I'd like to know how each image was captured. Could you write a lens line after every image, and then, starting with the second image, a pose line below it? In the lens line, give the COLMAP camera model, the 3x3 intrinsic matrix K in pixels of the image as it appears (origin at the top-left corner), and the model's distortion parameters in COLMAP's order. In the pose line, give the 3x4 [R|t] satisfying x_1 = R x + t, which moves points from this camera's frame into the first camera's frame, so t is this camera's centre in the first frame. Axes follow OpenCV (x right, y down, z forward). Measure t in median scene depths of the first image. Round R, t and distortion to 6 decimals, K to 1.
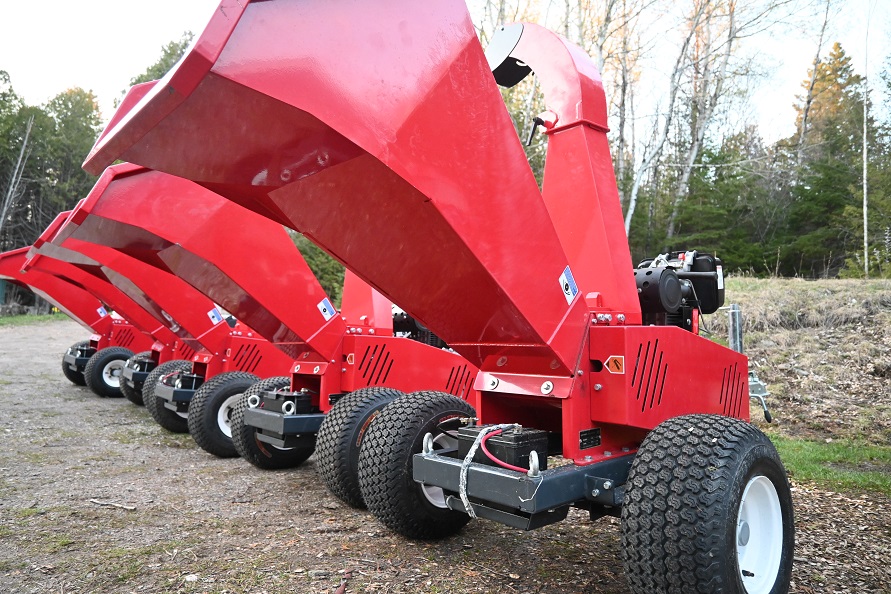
lens RADIAL K [[601.1, 0, 445.1], [0, 601.1, 298.9], [0, 0, 1]] dist [-0.006207, -0.003480]
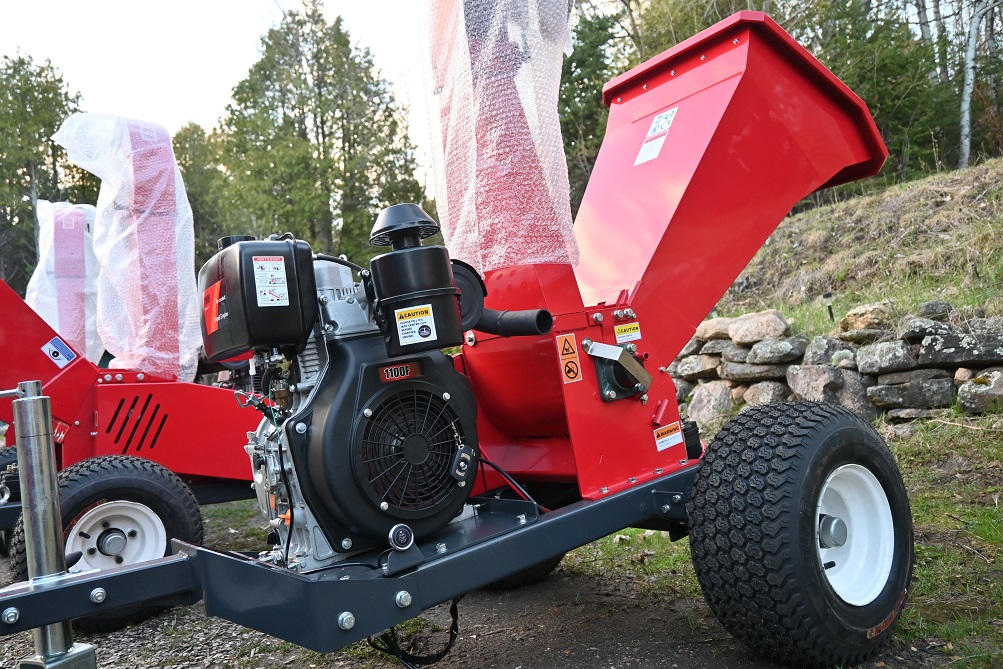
lens RADIAL K [[749.0, 0, 498.4], [0, 749.0, 329.4], [0, 0, 1]] dist [-0.000053, 0.001476]
pose [[0.957878, -0.167161, -0.233509, -0.037380], [0.171283, 0.985218, -0.002663, 0.054872], [0.230502, -0.037445, 0.972351, 0.506025]]
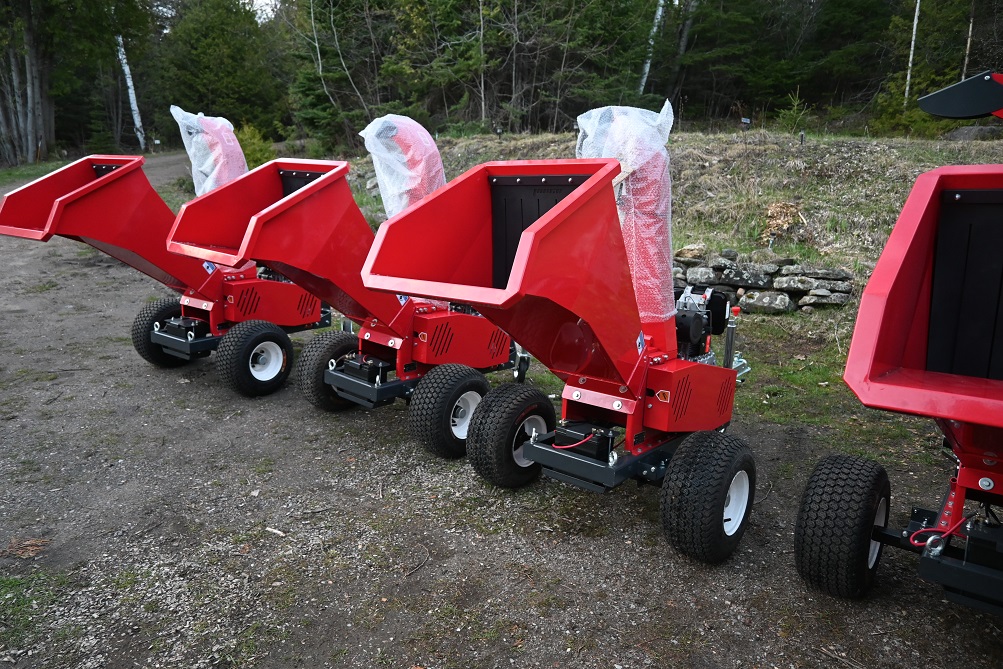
lens RADIAL K [[676.7, 0, 501.0], [0, 676.7, 336.7], [0, 0, 1]] dist [-0.006207, -0.003480]
pose [[0.975661, -0.092410, 0.198863, -0.417518], [0.025275, 0.948214, 0.316625, -0.128320], [-0.217824, -0.303892, 0.927471, 0.238969]]
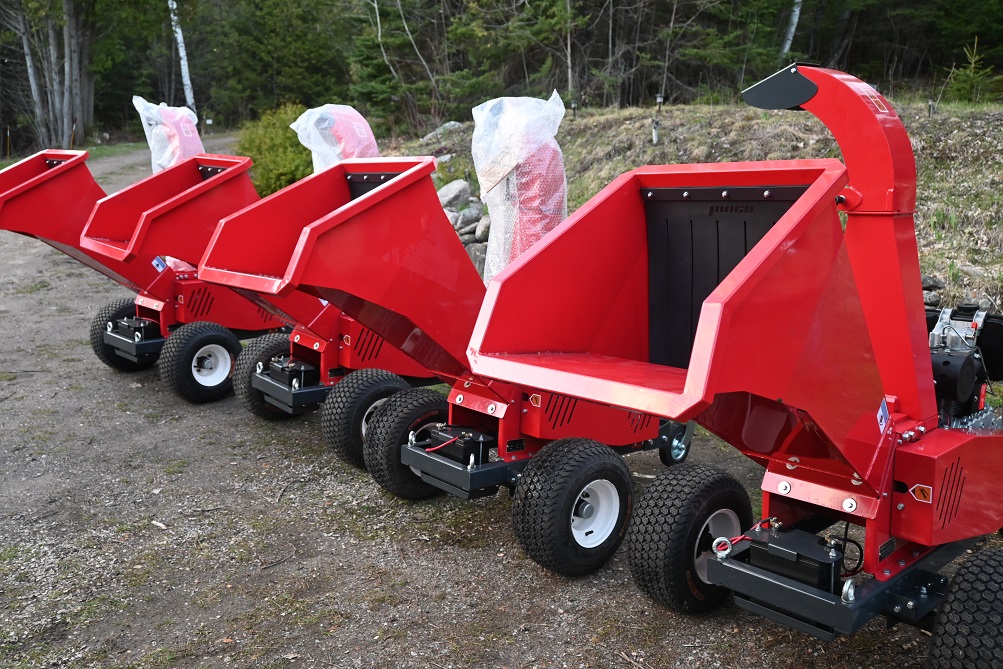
lens RADIAL K [[884.9, 0, 501.5], [0, 884.9, 334.5], [0, 0, 1]] dist [-0.001903, -0.005714]
pose [[0.996911, -0.065069, 0.043973, -0.268576], [0.050417, 0.959570, 0.276918, -0.141616], [-0.060214, -0.273845, 0.959887, 0.095389]]
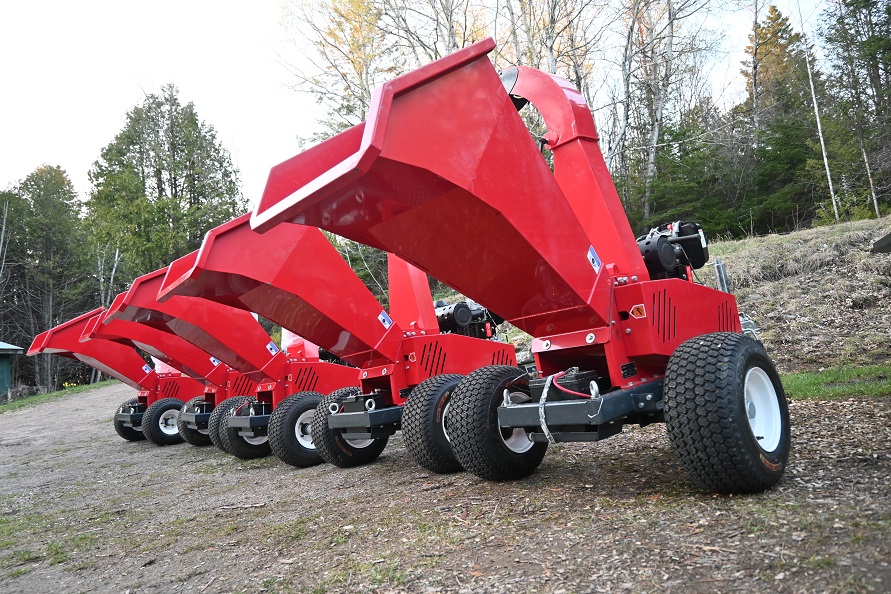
lens RADIAL K [[600.2, 0, 445.5], [0, 600.2, 297.0], [0, 0, 1]] dist [-0.007864, -0.001338]
pose [[0.986226, -0.164231, 0.019643, -0.042387], [0.164703, 0.986013, -0.025514, 0.010253], [-0.015178, 0.028397, 0.999481, -0.087692]]
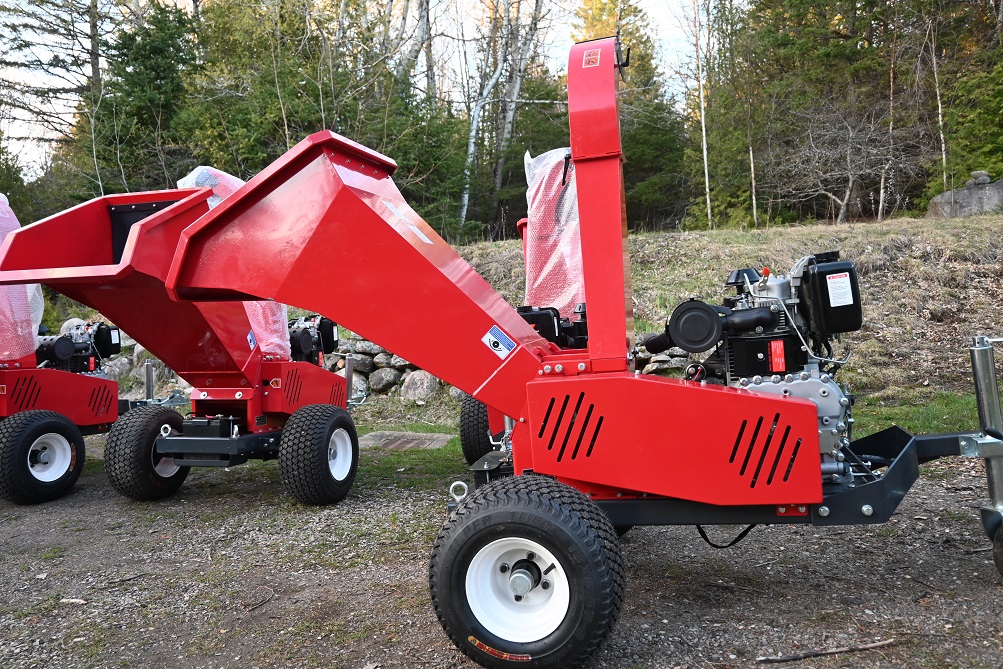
lens RADIAL K [[752.4, 0, 501.5], [0, 752.4, 334.5], [0, 0, 1]] dist [-0.012025, -0.002765]
pose [[0.892431, -0.109537, 0.437686, -0.442952], [0.072051, 0.992232, 0.101409, -0.026311], [-0.445394, -0.058965, 0.893391, 0.198751]]
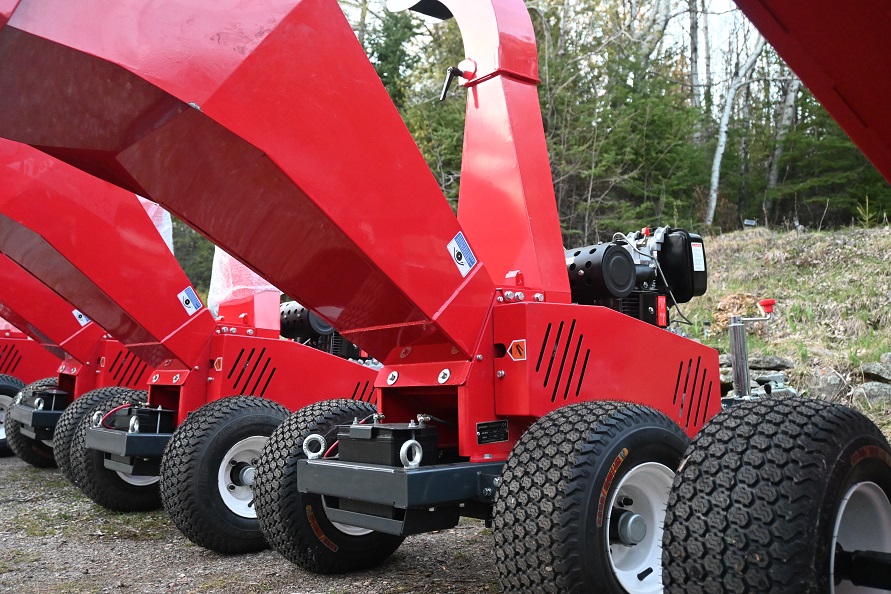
lens RADIAL K [[852.7, 0, 443.3], [0, 852.7, 301.7], [0, 0, 1]] dist [-0.012157, 0.000378]
pose [[0.998684, -0.049000, 0.015110, -0.100763], [0.048920, 0.998787, 0.005618, 0.023340], [-0.015367, -0.004872, 0.999870, 0.129468]]
